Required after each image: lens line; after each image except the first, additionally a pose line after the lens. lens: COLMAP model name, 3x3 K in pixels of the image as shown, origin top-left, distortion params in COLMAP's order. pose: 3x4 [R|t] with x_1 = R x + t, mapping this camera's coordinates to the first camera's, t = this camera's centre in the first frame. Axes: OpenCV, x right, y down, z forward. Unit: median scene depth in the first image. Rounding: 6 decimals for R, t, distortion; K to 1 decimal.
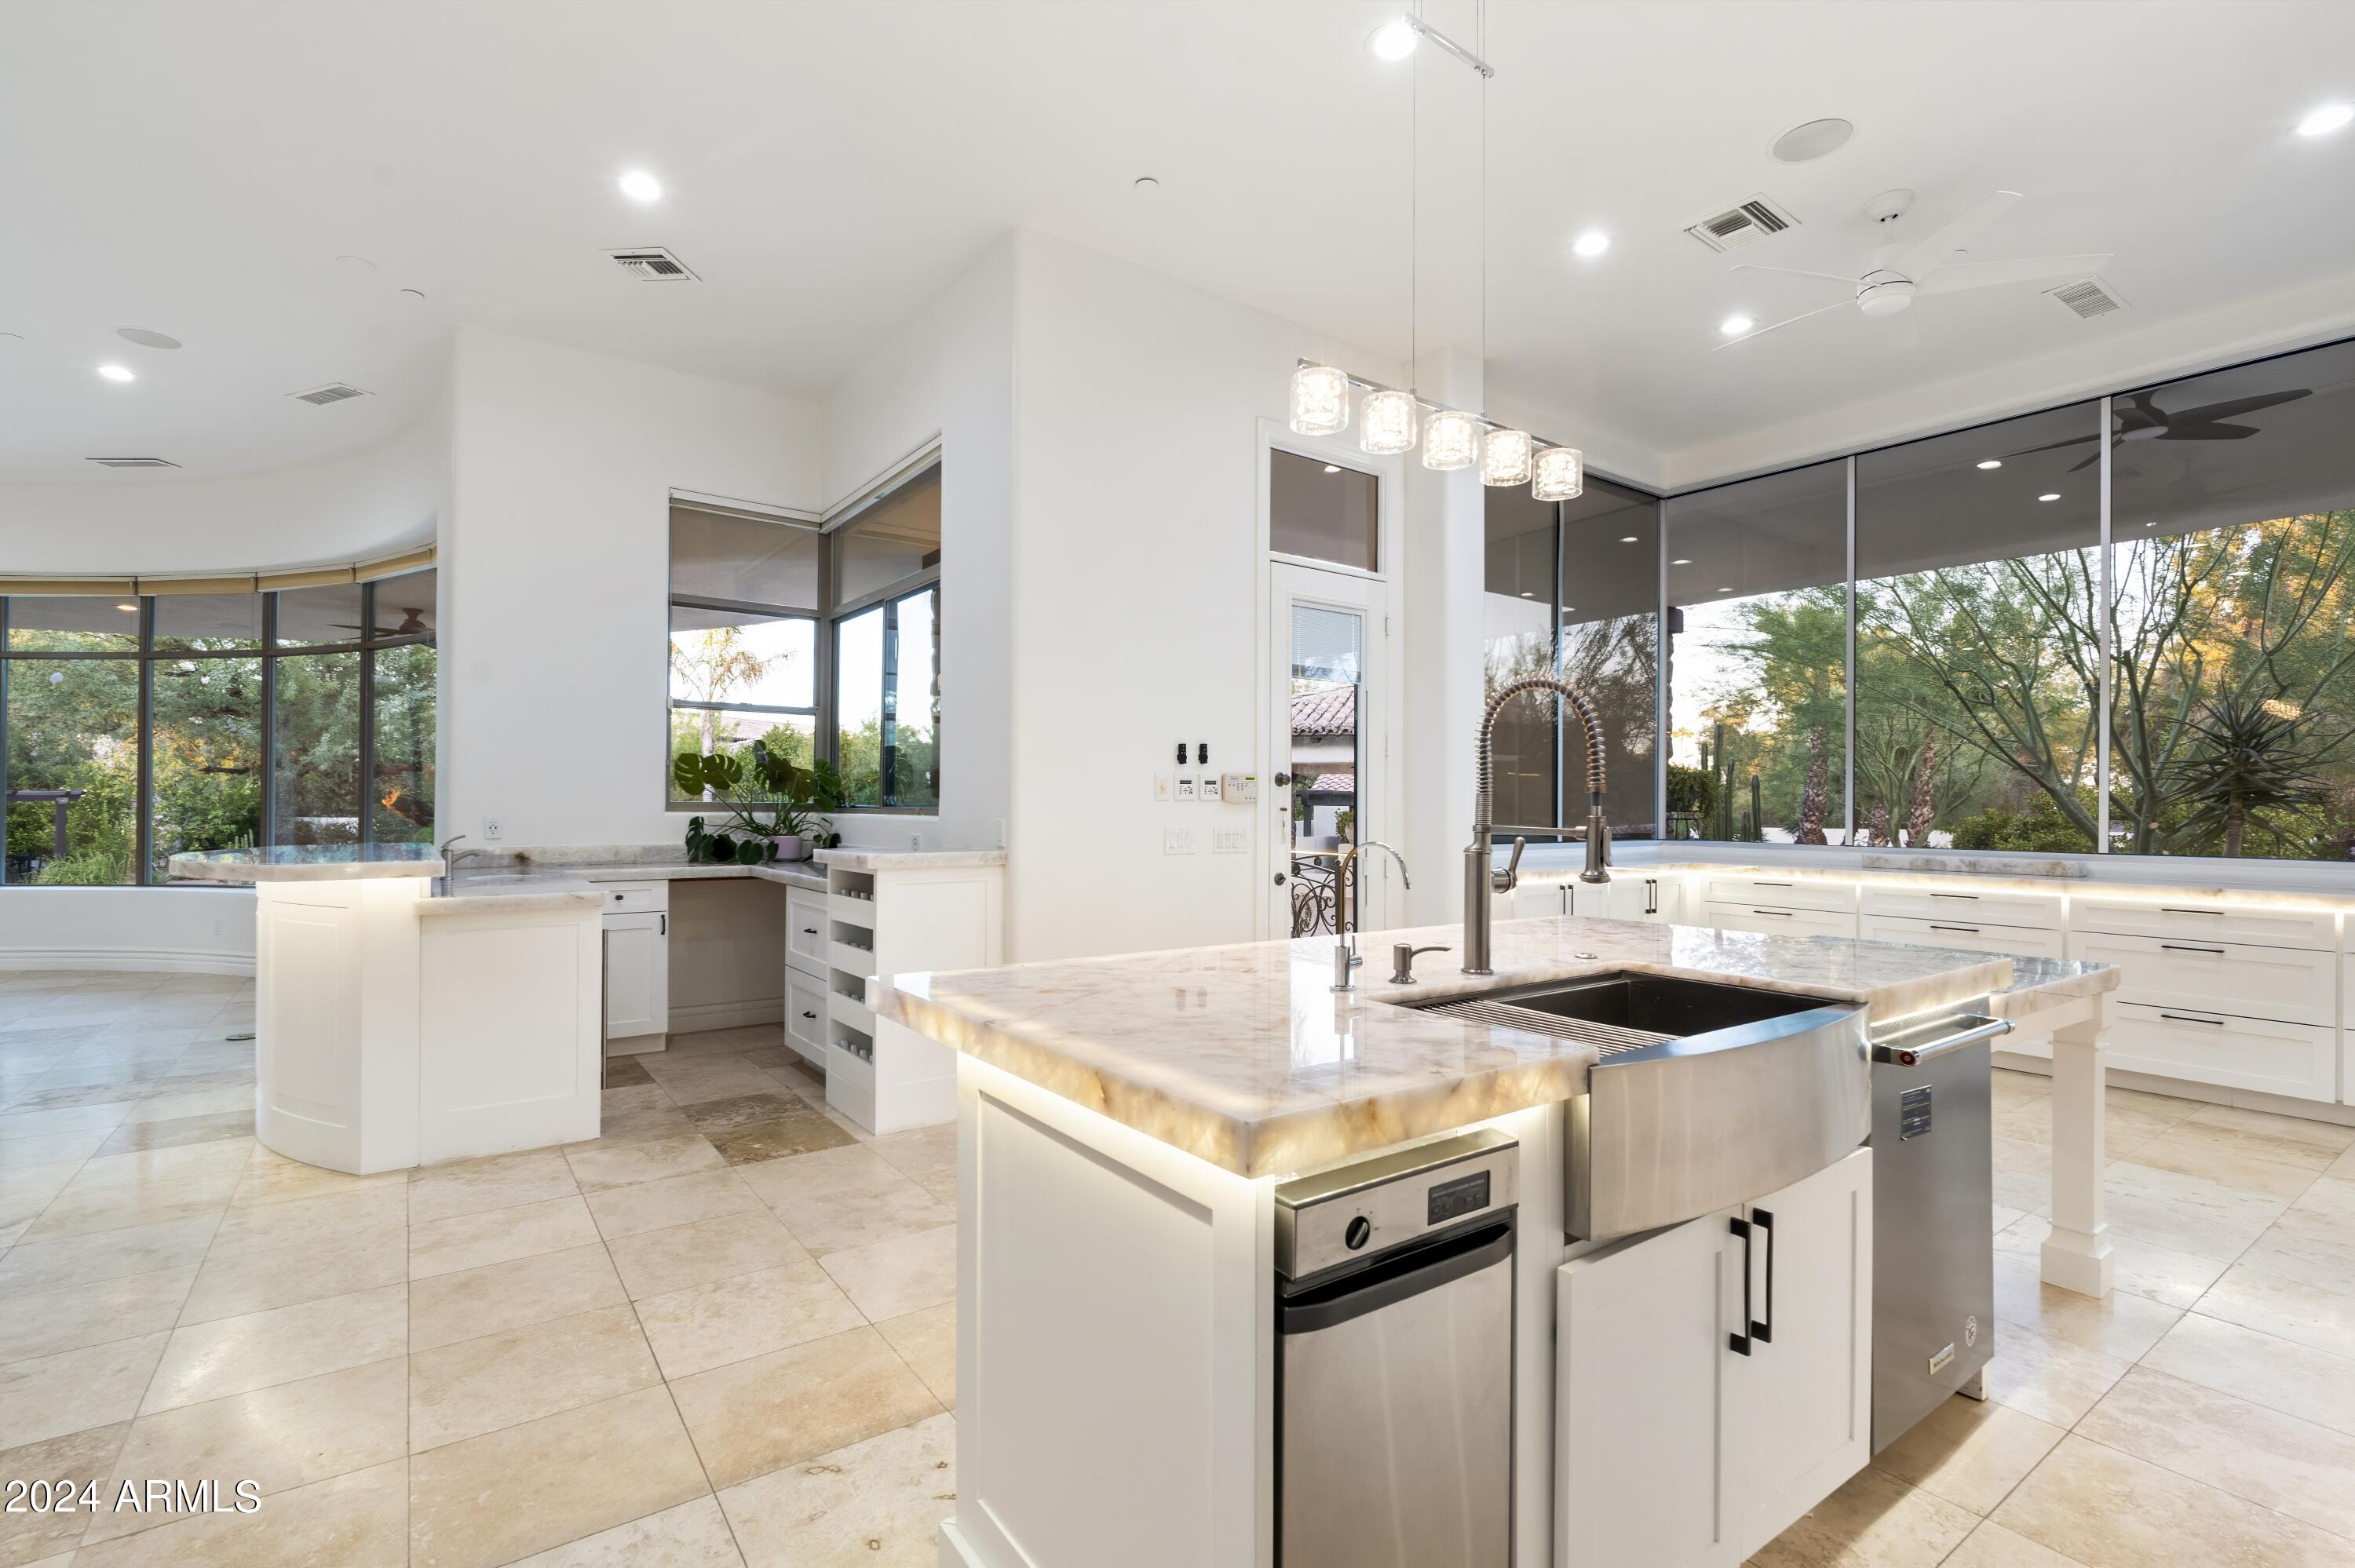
lens RADIAL K [[1083.6, 0, 1176.4], [0, 1083.6, 790.2], [0, 0, 1]] dist [-0.001631, -0.000161]
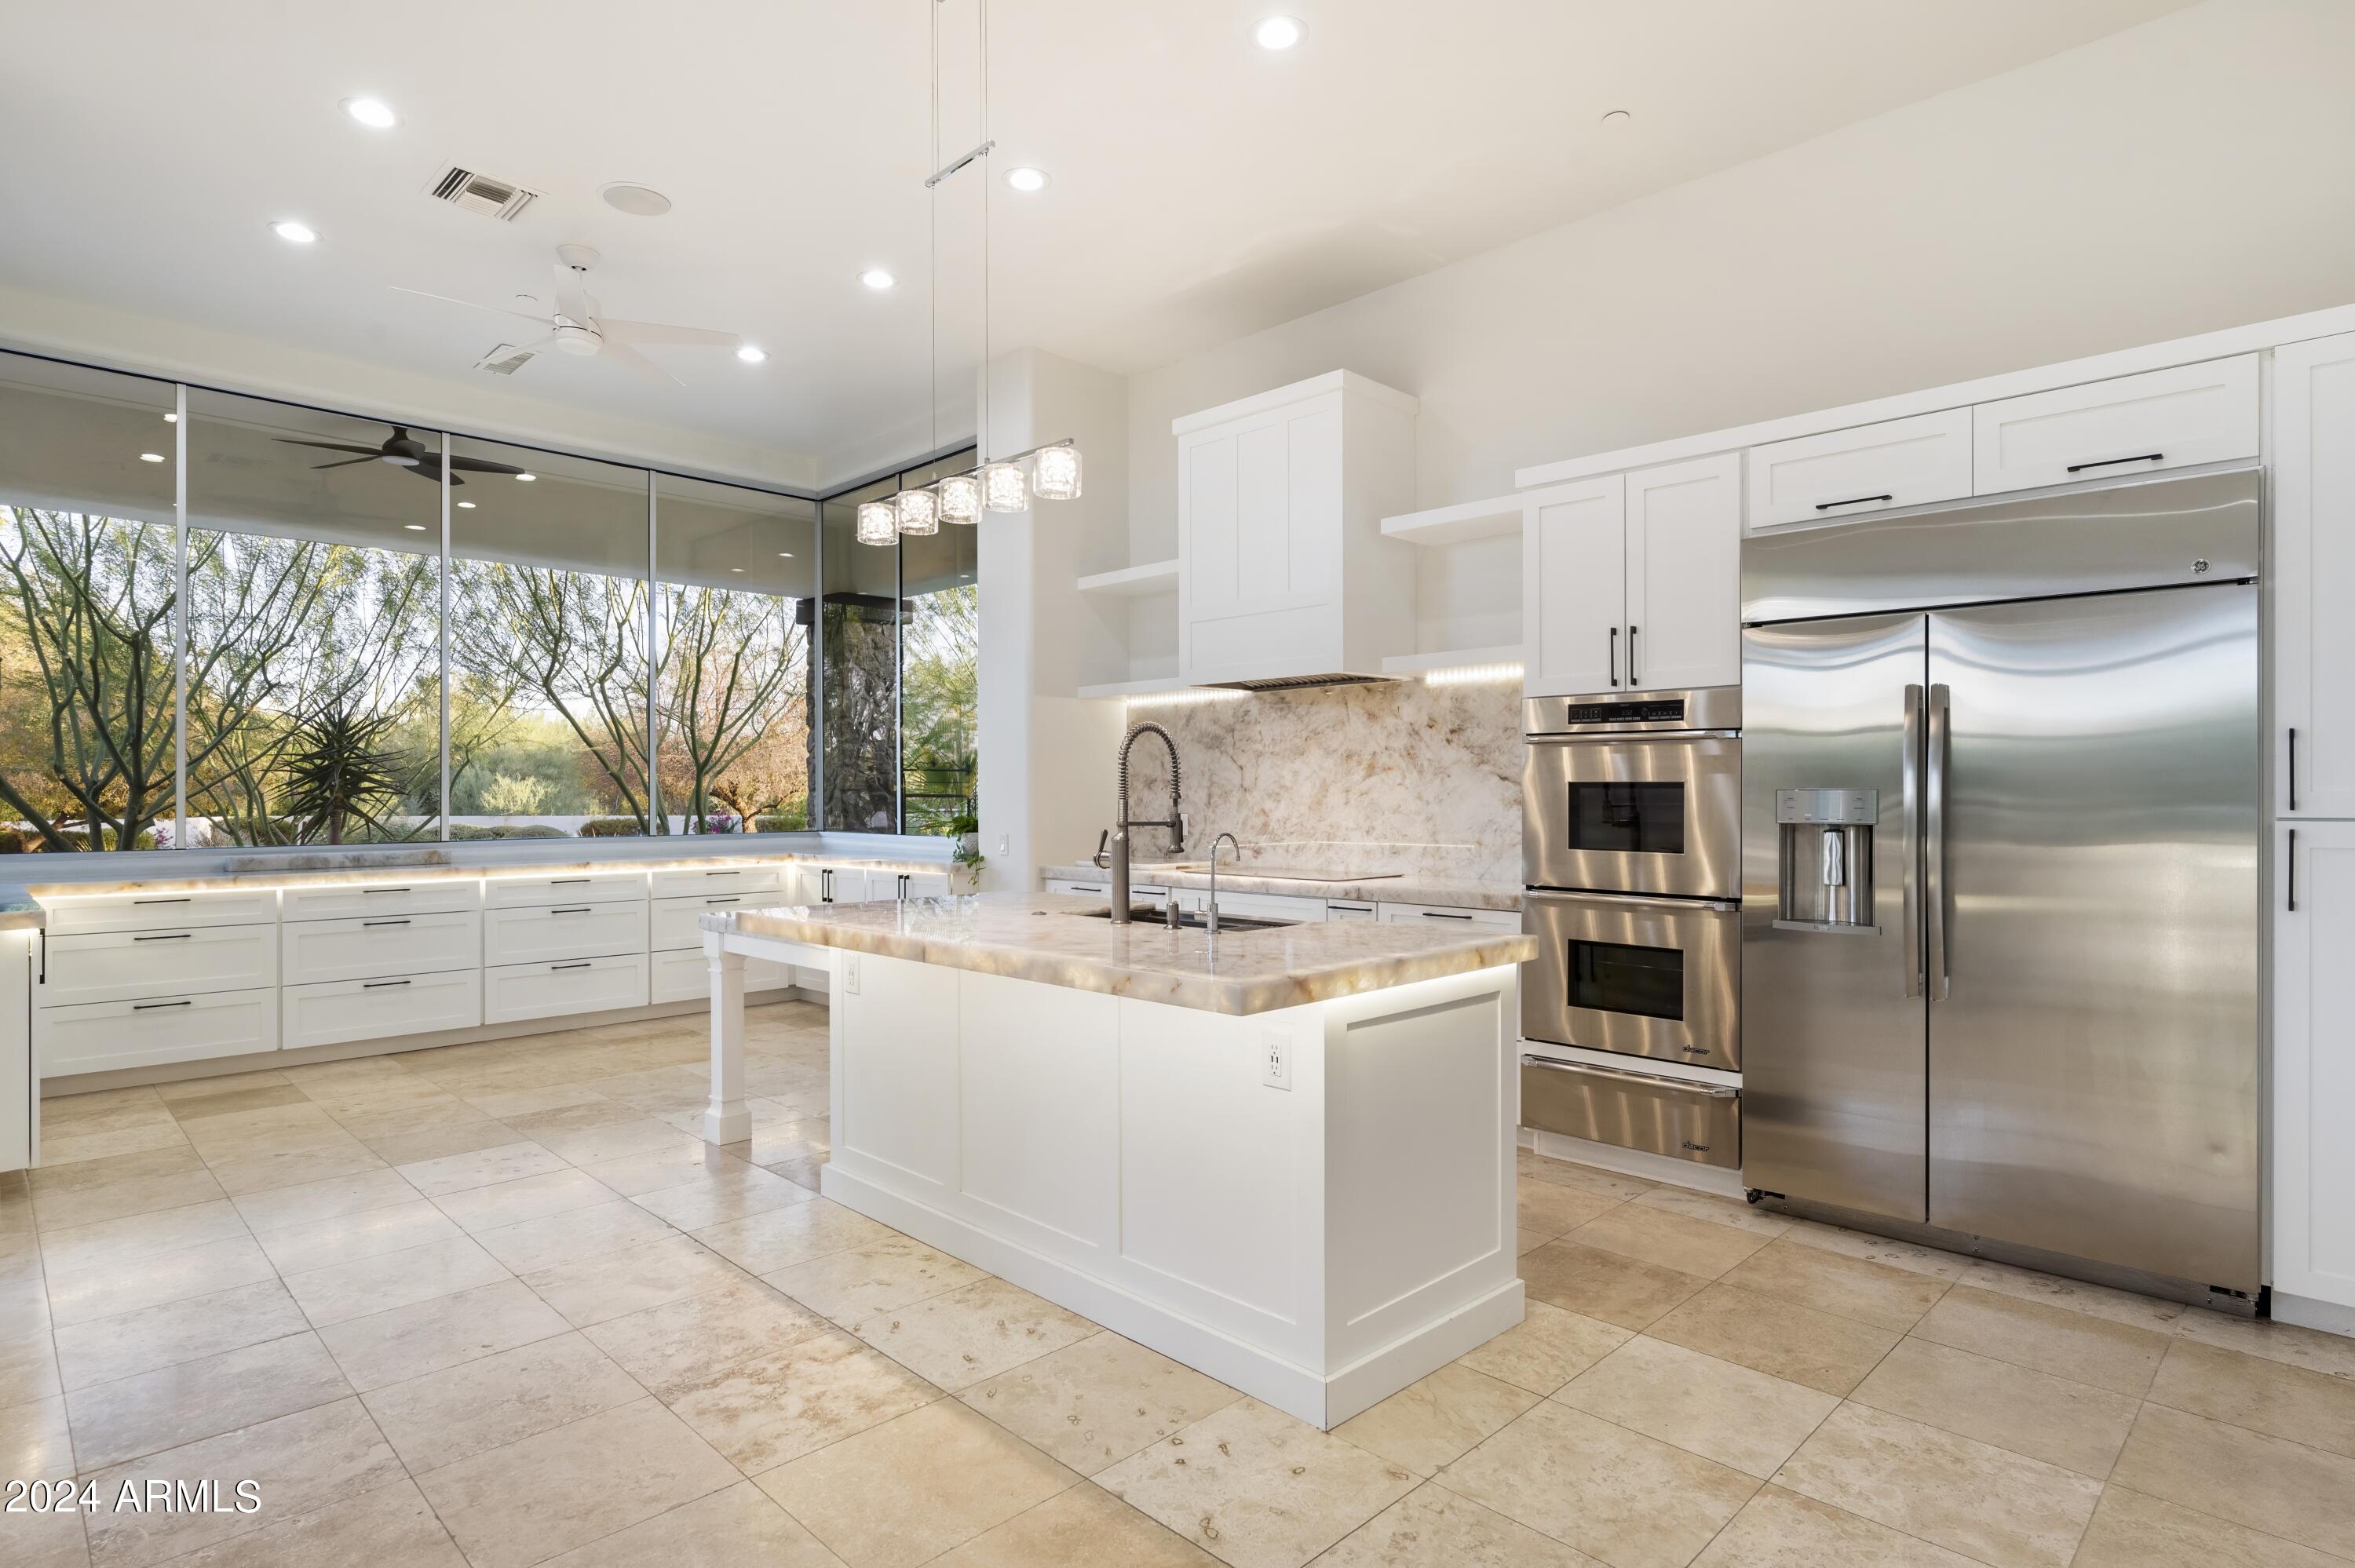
lens RADIAL K [[1230.1, 0, 1174.2], [0, 1230.1, 790.5], [0, 0, 1]] dist [0.002167, 0.000274]
pose [[-0.160080, -0.004545, 0.987094, -0.708592], [-0.010089, 0.999945, 0.002968, -0.007156], [-0.987052, -0.009484, -0.160117, 0.624351]]
